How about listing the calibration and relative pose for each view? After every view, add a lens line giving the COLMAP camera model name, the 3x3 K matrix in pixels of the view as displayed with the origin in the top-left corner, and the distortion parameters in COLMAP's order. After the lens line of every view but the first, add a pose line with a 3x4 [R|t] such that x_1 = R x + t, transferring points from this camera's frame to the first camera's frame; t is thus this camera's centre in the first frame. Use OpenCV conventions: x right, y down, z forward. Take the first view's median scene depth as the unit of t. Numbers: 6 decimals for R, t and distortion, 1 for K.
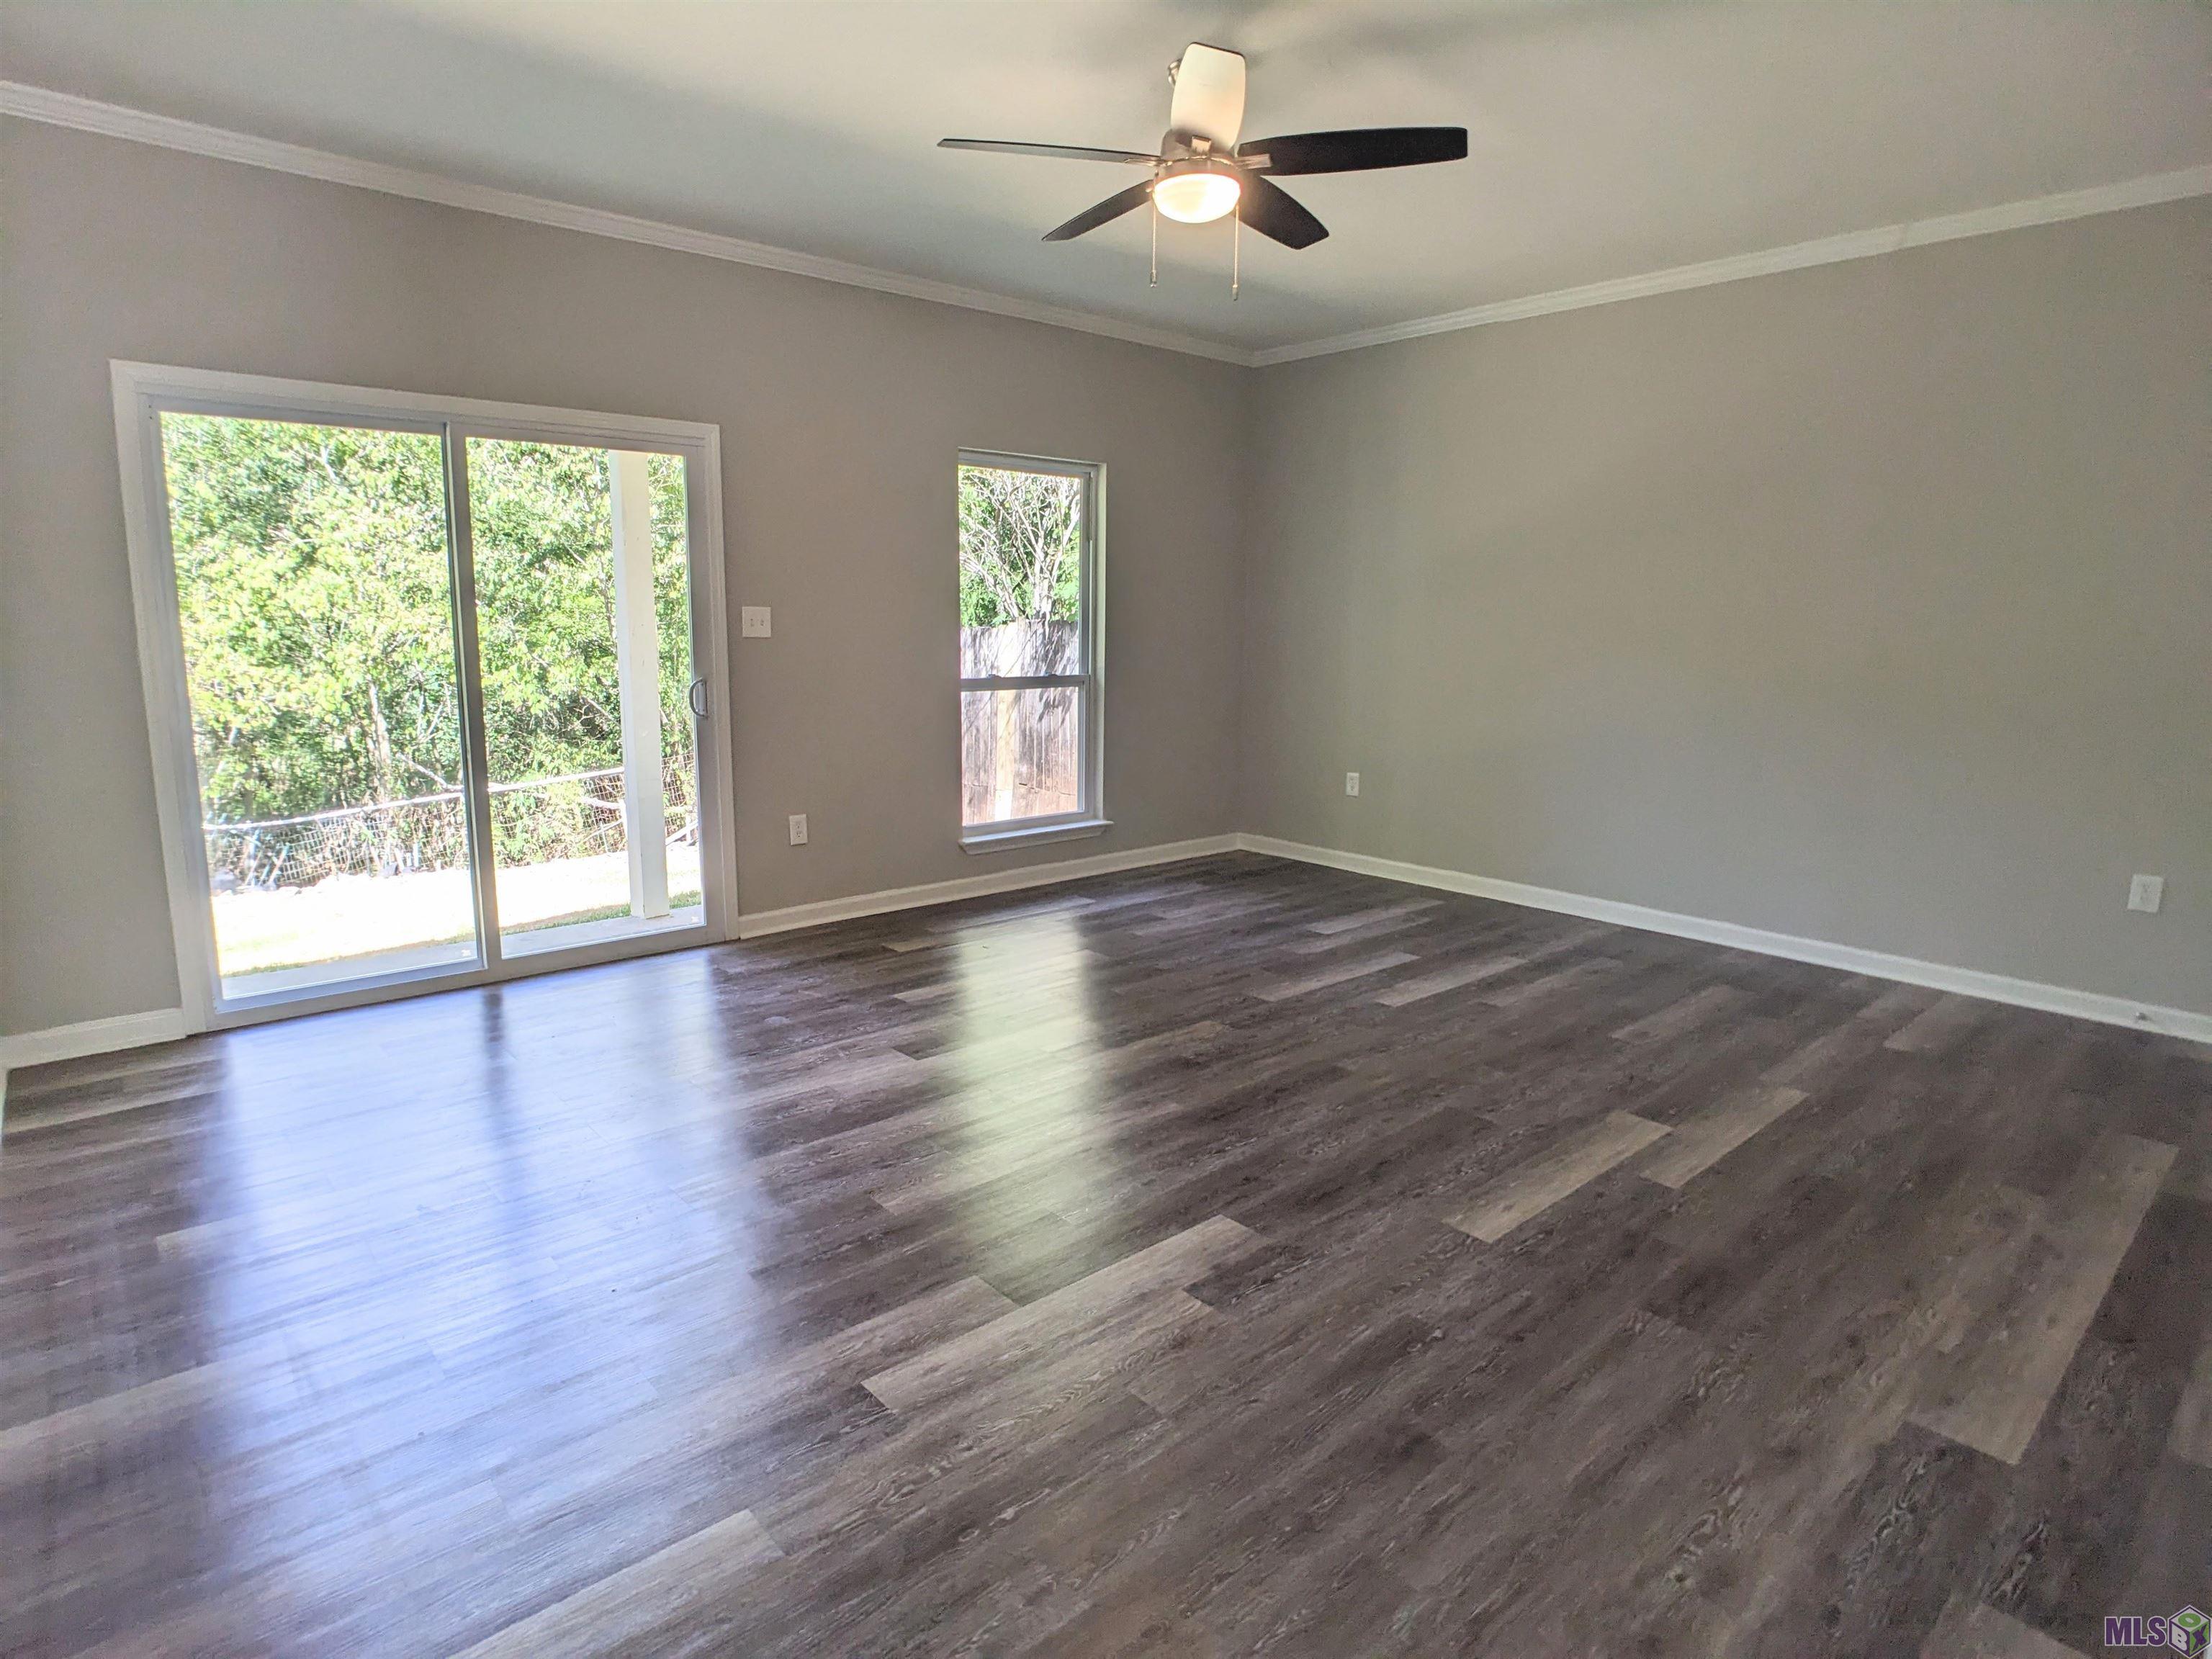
lens RADIAL K [[1199.9, 0, 1096.3], [0, 1199.9, 818.1], [0, 0, 1]] dist [-0.037758, 0.007186]
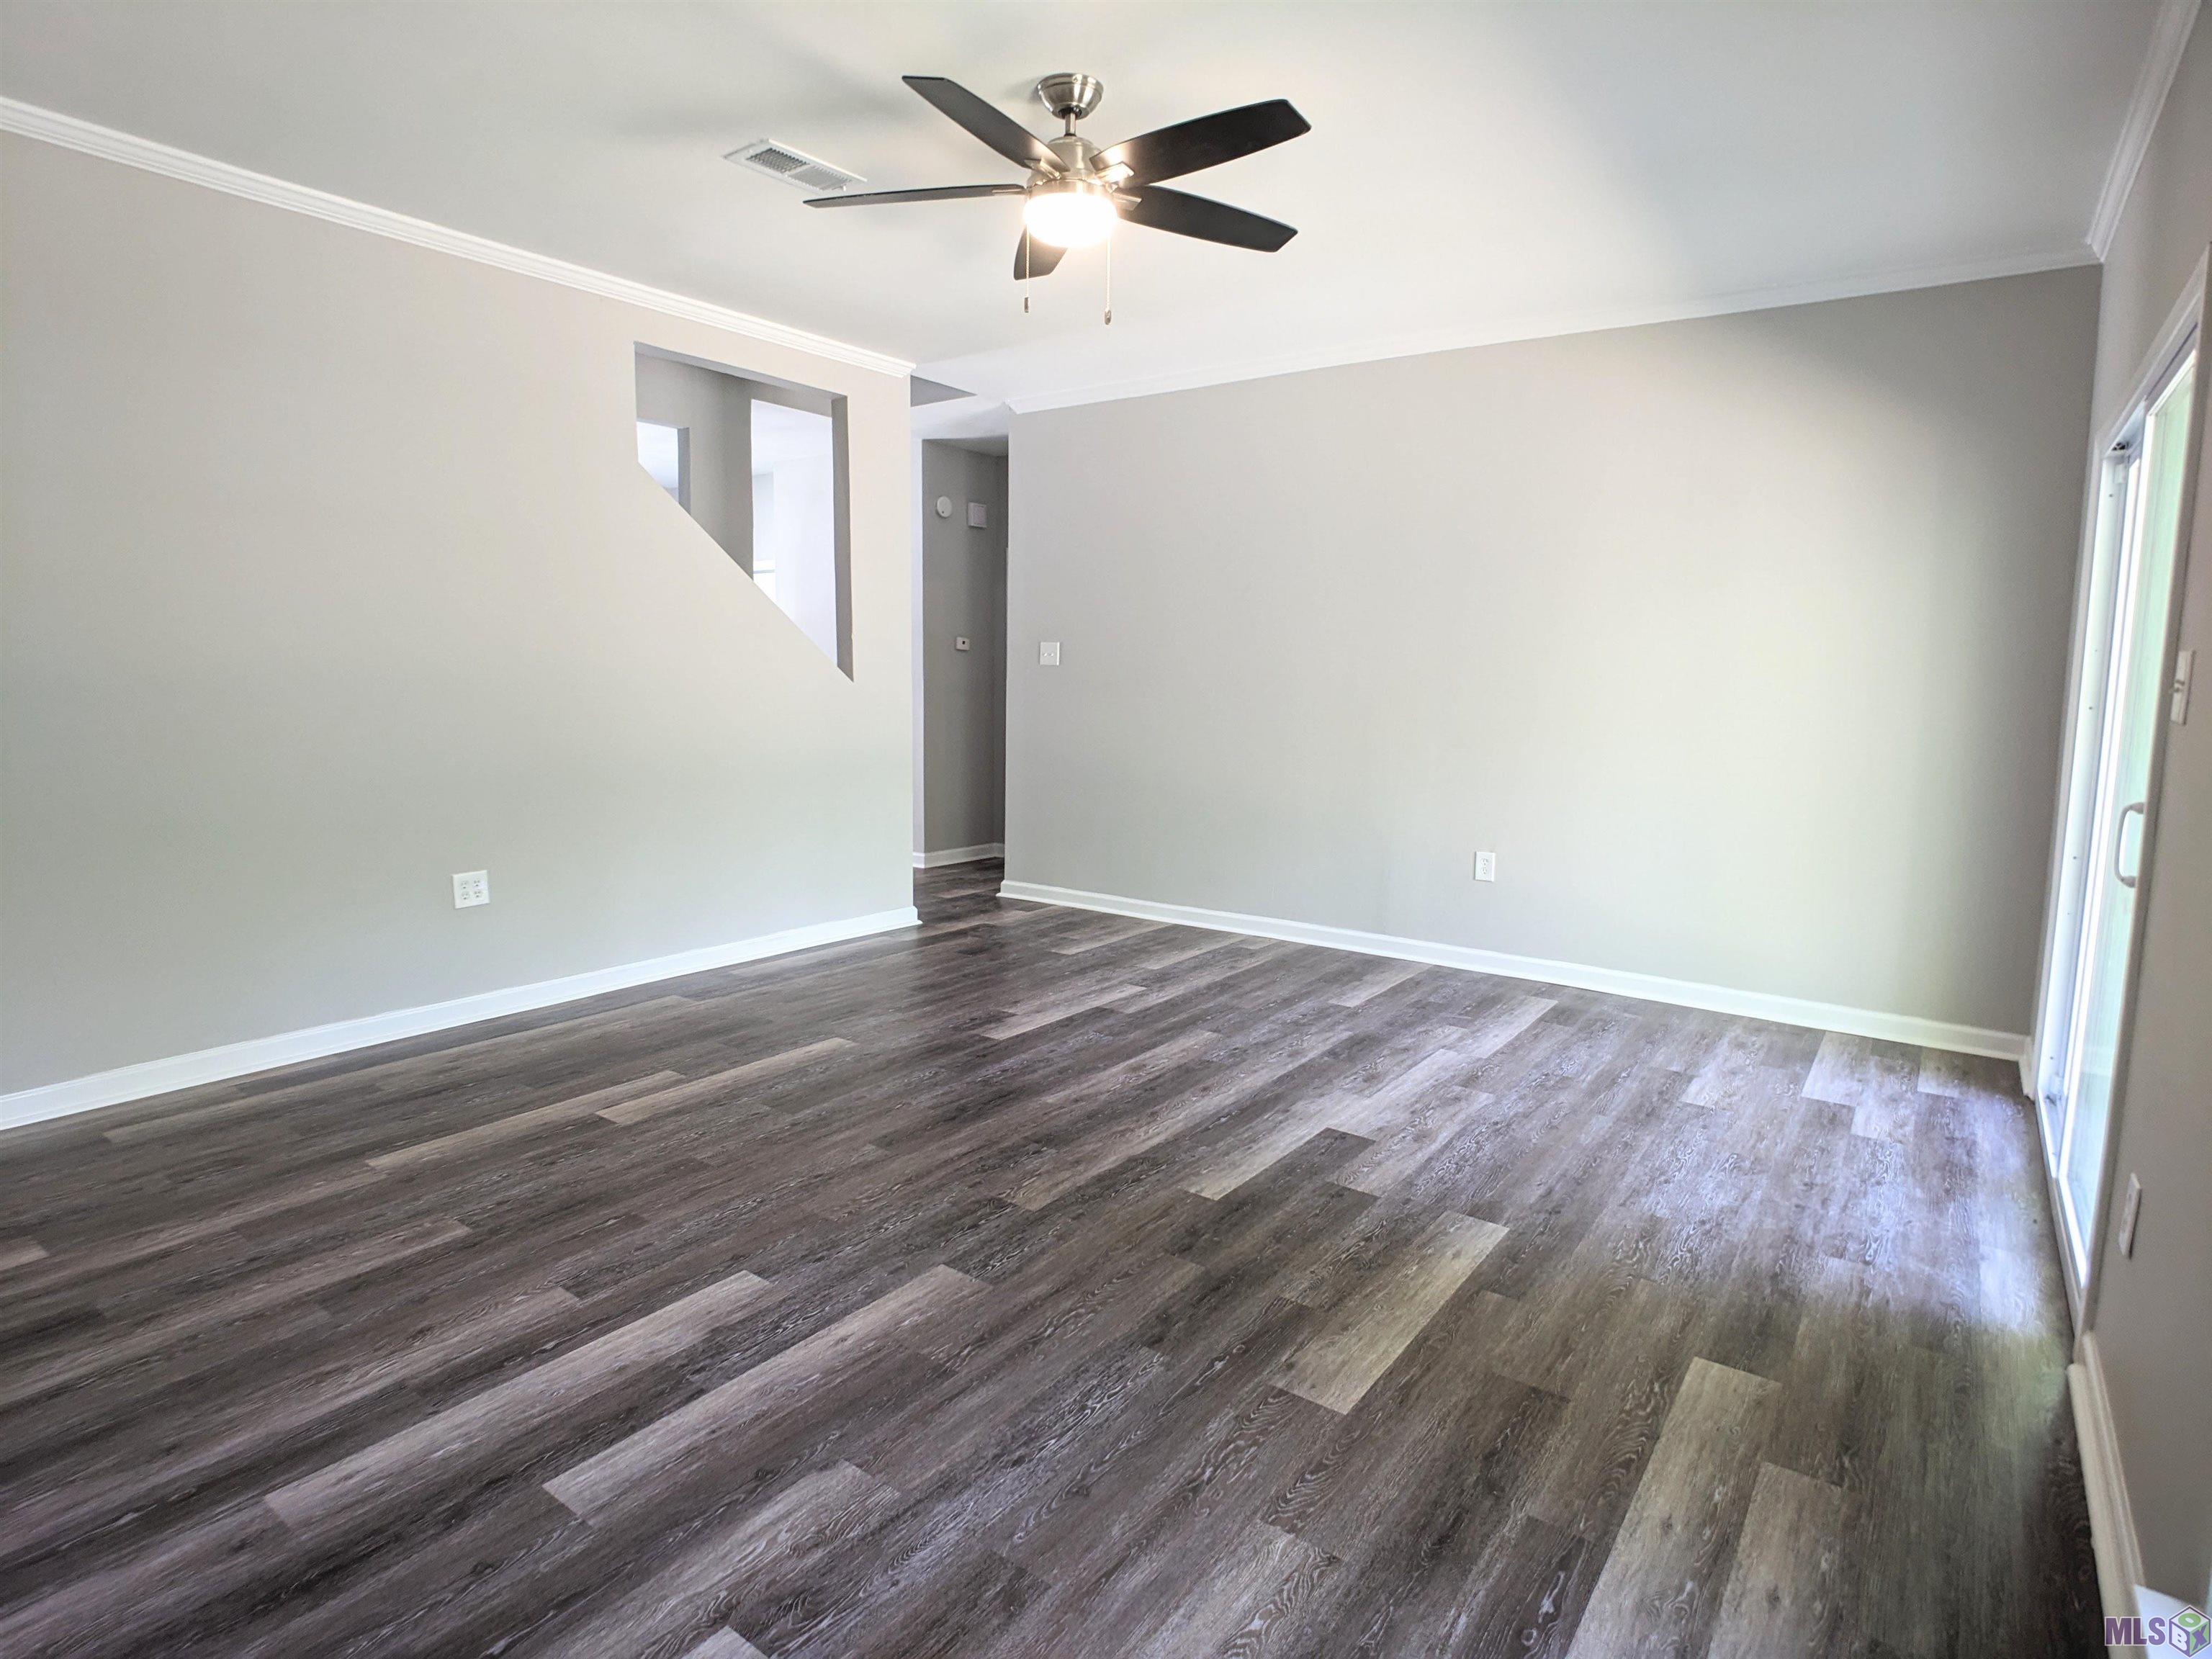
lens RADIAL K [[1199.9, 0, 1106.2], [0, 1199.9, 821.6], [0, 0, 1]] dist [-0.037758, 0.007186]
pose [[-0.975892, 0.001916, -0.218245, 0.230324], [-0.060323, 0.958640, 0.278155, -0.286149], [0.209751, 0.284615, -0.935414, 1.781559]]
